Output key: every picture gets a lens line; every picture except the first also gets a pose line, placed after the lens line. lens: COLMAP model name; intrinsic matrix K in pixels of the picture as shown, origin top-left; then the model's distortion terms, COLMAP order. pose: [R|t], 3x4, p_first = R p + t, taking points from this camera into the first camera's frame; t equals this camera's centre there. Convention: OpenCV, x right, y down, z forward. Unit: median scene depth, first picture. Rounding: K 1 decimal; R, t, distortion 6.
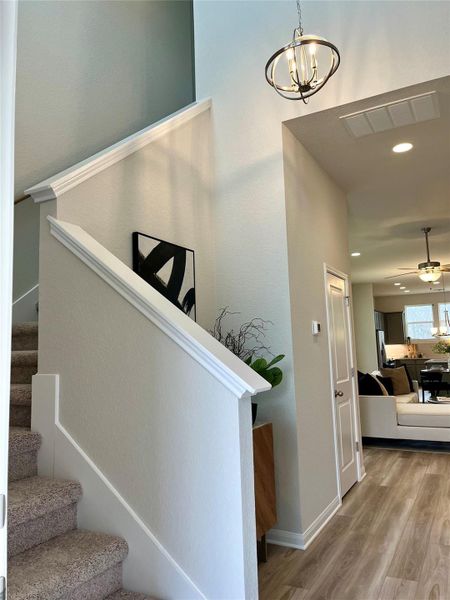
lens RADIAL K [[452.0, 0, 221.2], [0, 452.0, 299.3], [0, 0, 1]] dist [0.008680, -0.000251]
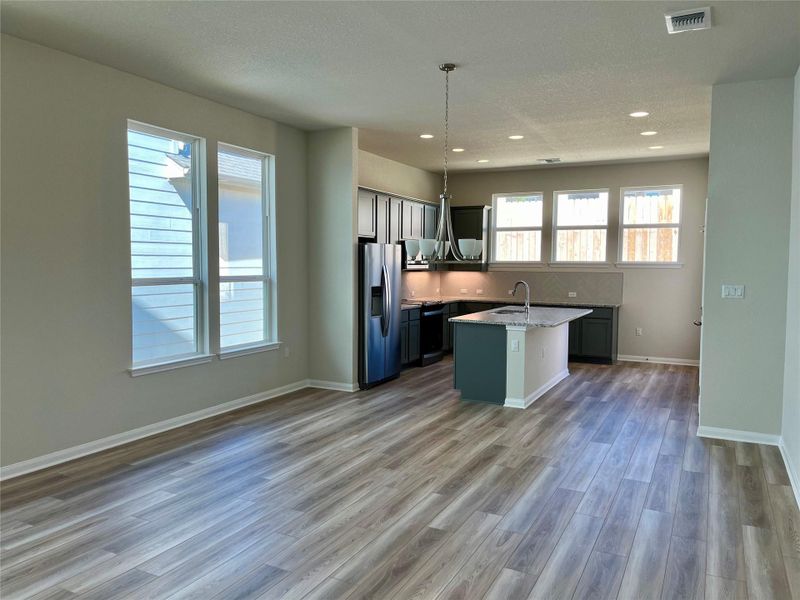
lens RADIAL K [[604.9, 0, 403.3], [0, 604.9, 303.6], [0, 0, 1]] dist [0.041718, -0.039057]
pose [[0.998775, 0.024685, 0.042889, 0.269064], [-0.031435, 0.985855, 0.164627, 0.024550], [-0.038219, -0.165773, 0.985423, 0.316562]]
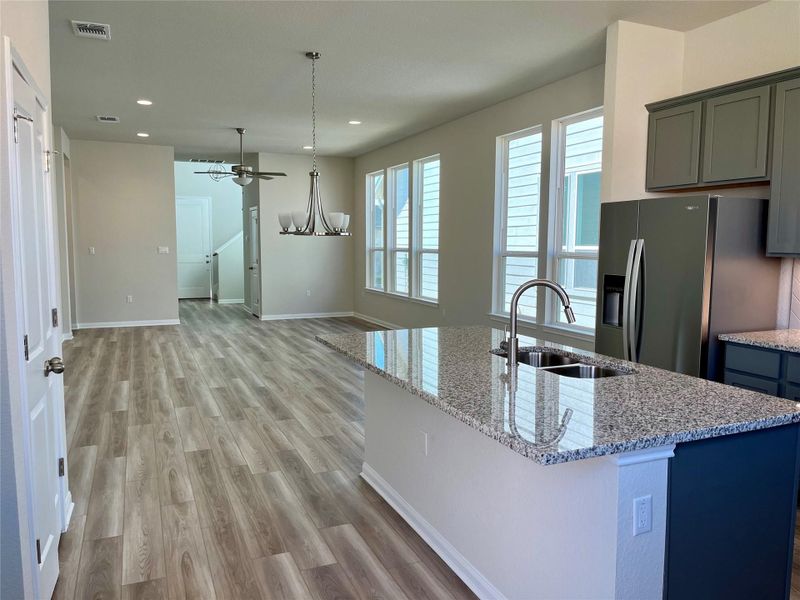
lens RADIAL K [[604.9, 0, 398.2], [0, 604.9, 297.7], [0, 0, 1]] dist [0.041718, -0.039057]
pose [[-0.605901, 0.091247, -0.790290, 0.529509], [0.083785, 0.995195, 0.050669, 0.072732], [0.791116, -0.035514, -0.610634, 0.830442]]
